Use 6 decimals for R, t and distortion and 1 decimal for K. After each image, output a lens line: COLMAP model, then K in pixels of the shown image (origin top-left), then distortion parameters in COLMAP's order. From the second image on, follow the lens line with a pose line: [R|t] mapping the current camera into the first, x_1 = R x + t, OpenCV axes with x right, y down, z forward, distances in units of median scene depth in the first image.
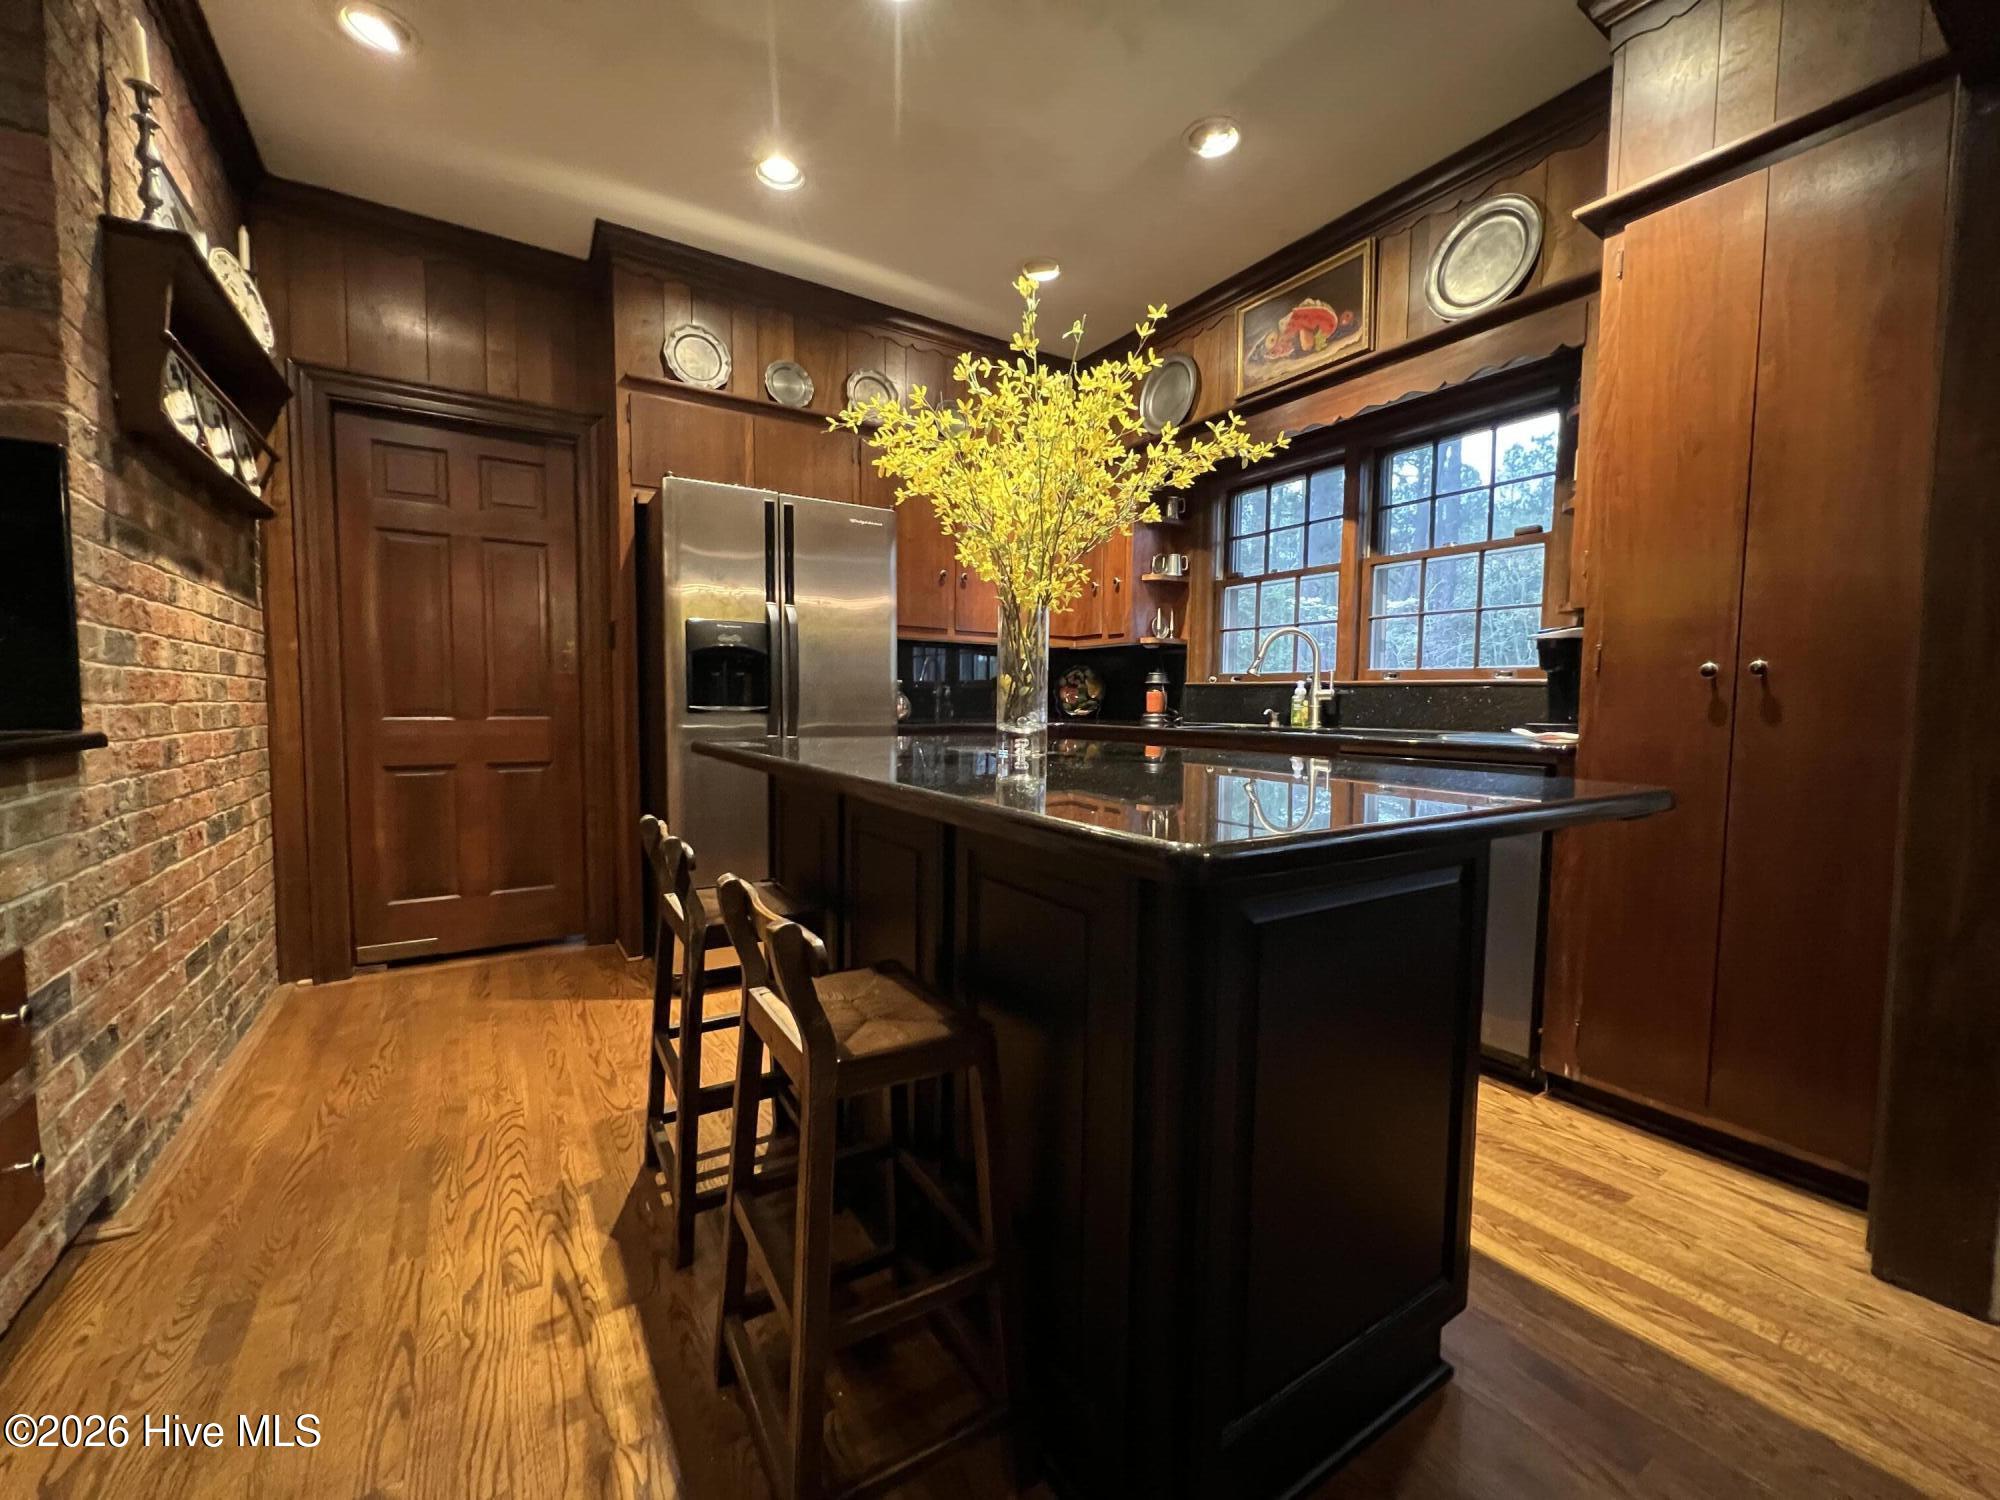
lens RADIAL K [[803.9, 0, 1007.9], [0, 803.9, 751.2], [0, 0, 1]] dist [-0.002279, 0.001244]
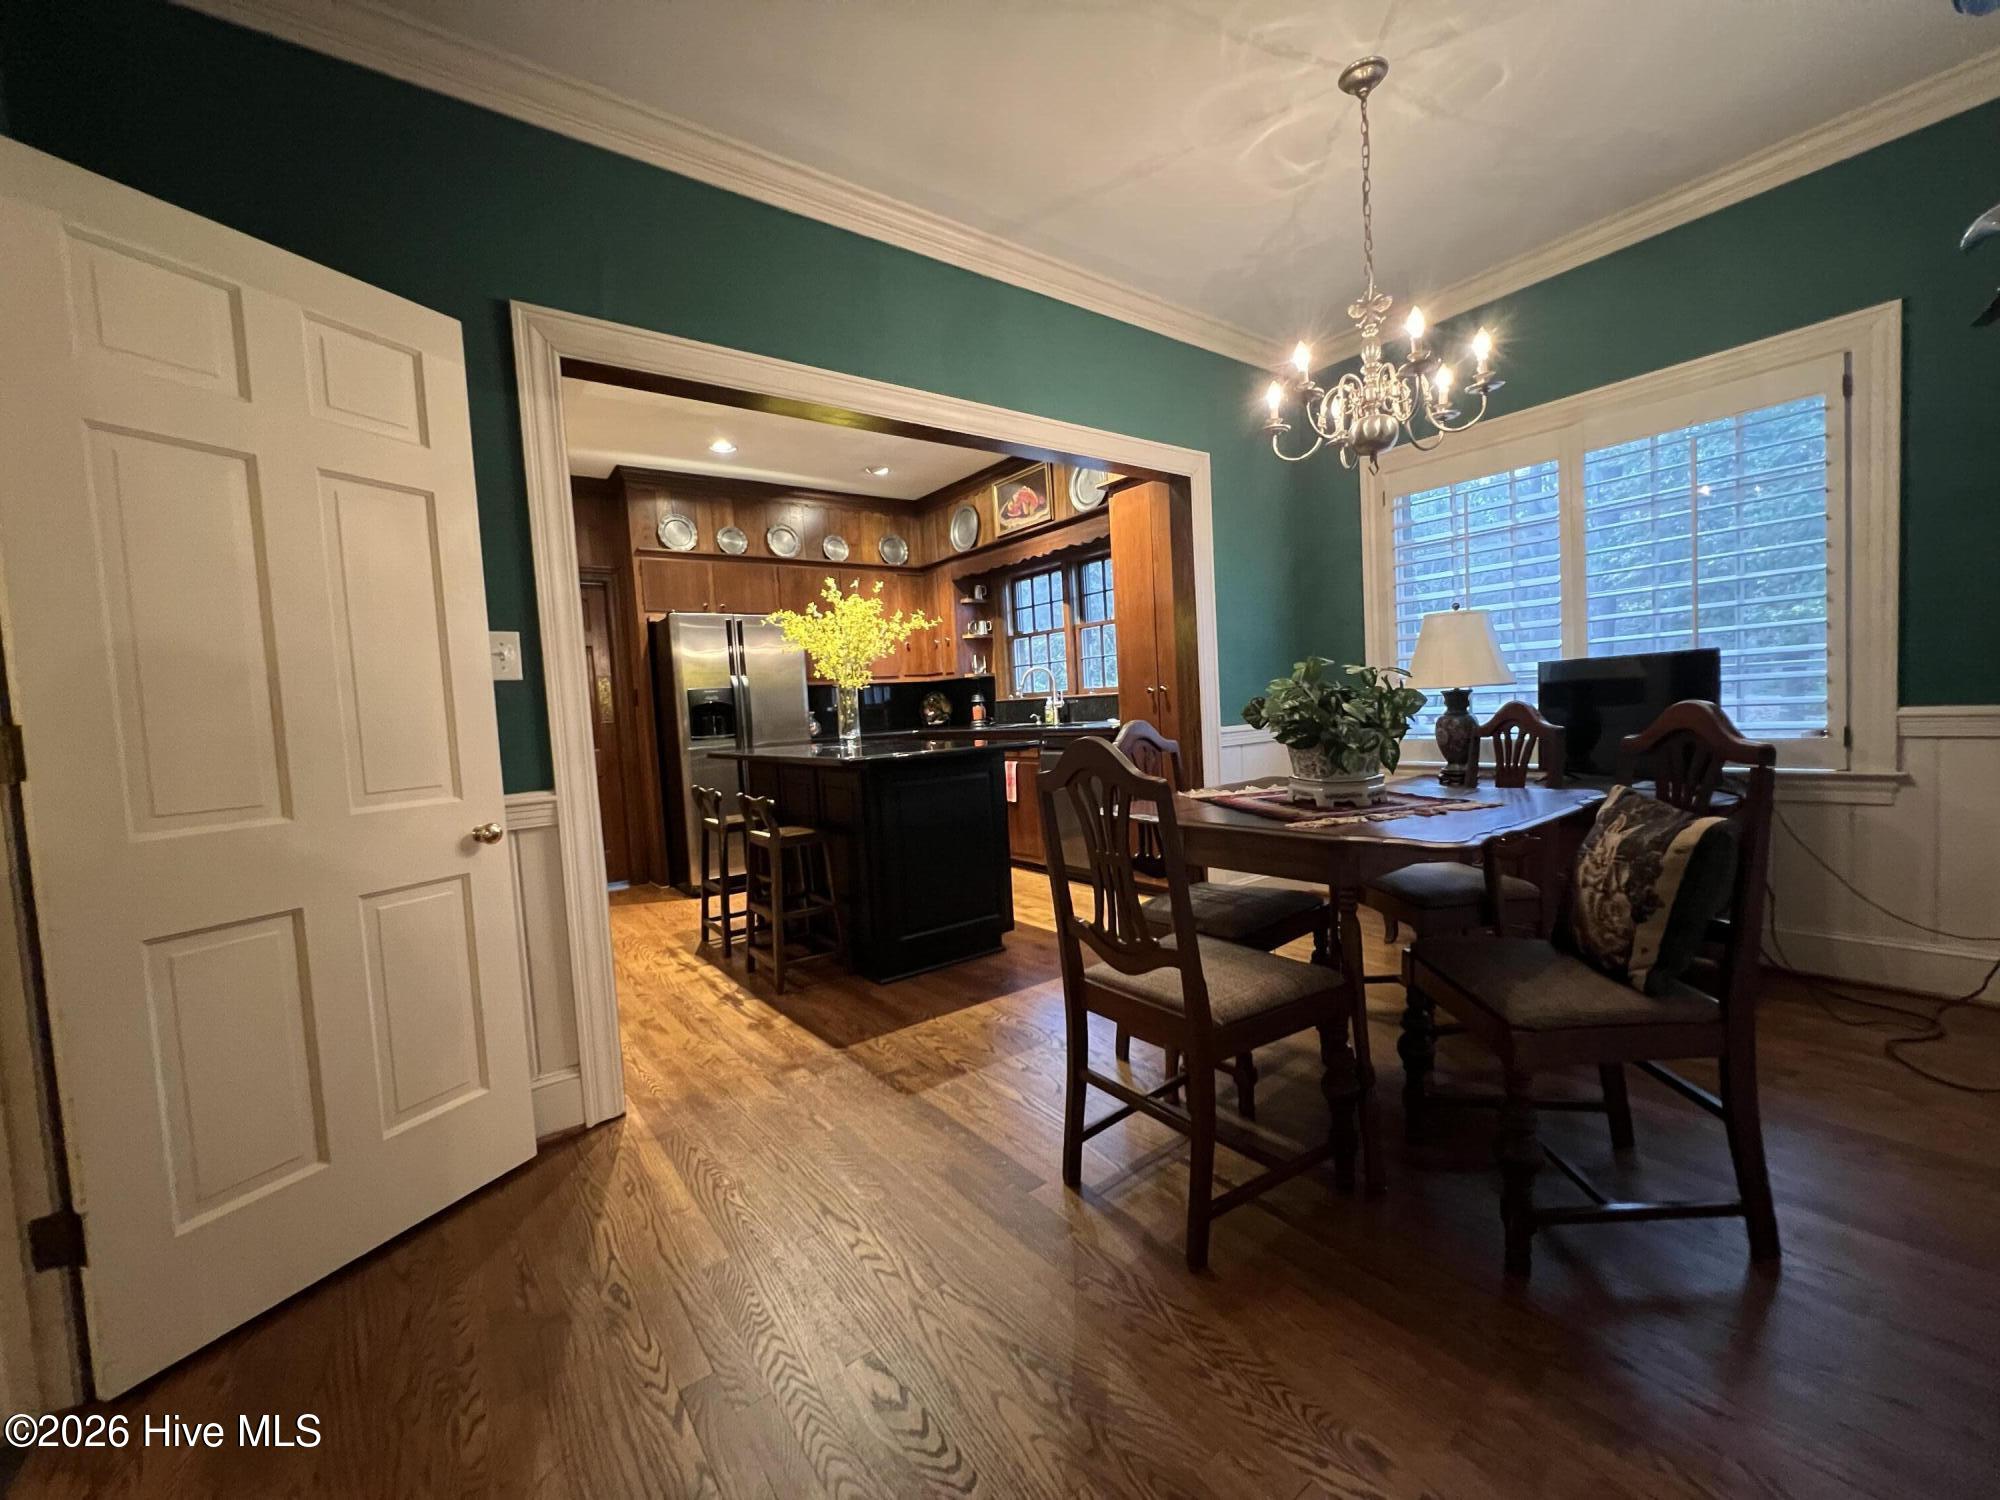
lens RADIAL K [[803.9, 0, 1008.8], [0, 803.9, 753.0], [0, 0, 1]] dist [-0.002279, 0.001244]
pose [[0.995235, -0.072230, 0.065497, 0.164188], [0.072495, 0.997367, -0.001676, 0.029870], [-0.065203, 0.006416, 0.997851, -0.727412]]
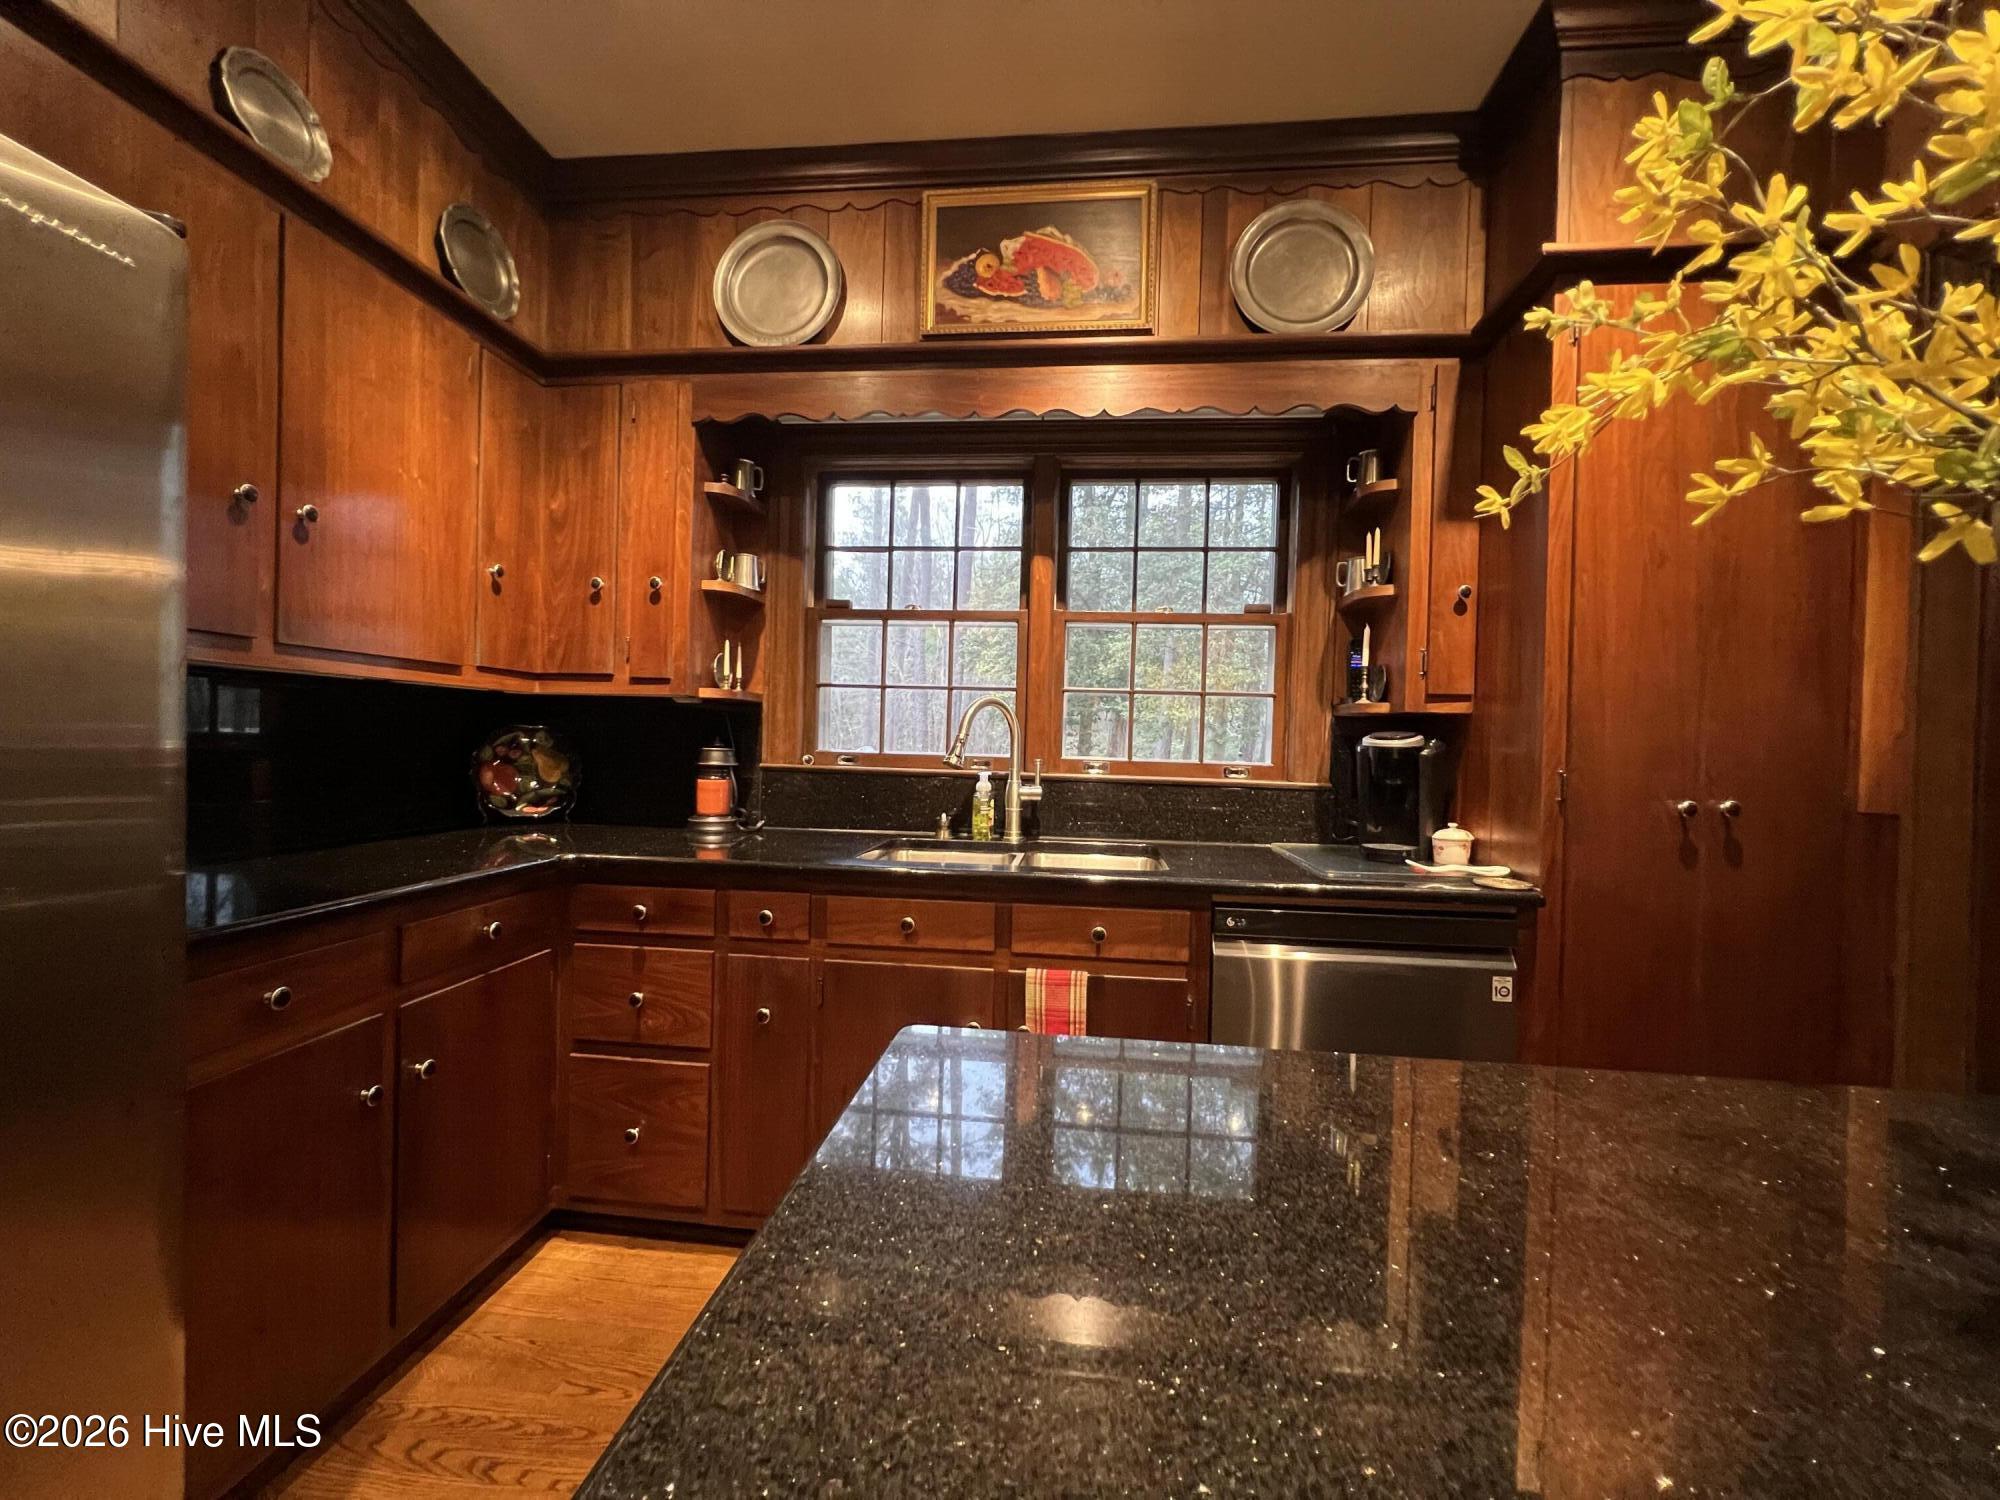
lens RADIAL K [[803.9, 0, 997.8], [0, 803.9, 751.8], [0, 0, 1]] dist [-0.002279, 0.001244]
pose [[0.632324, -0.002746, 0.774699, -0.175641], [0.029240, 0.999366, -0.020324, -0.093352], [-0.774152, 0.035504, 0.632003, 0.569330]]
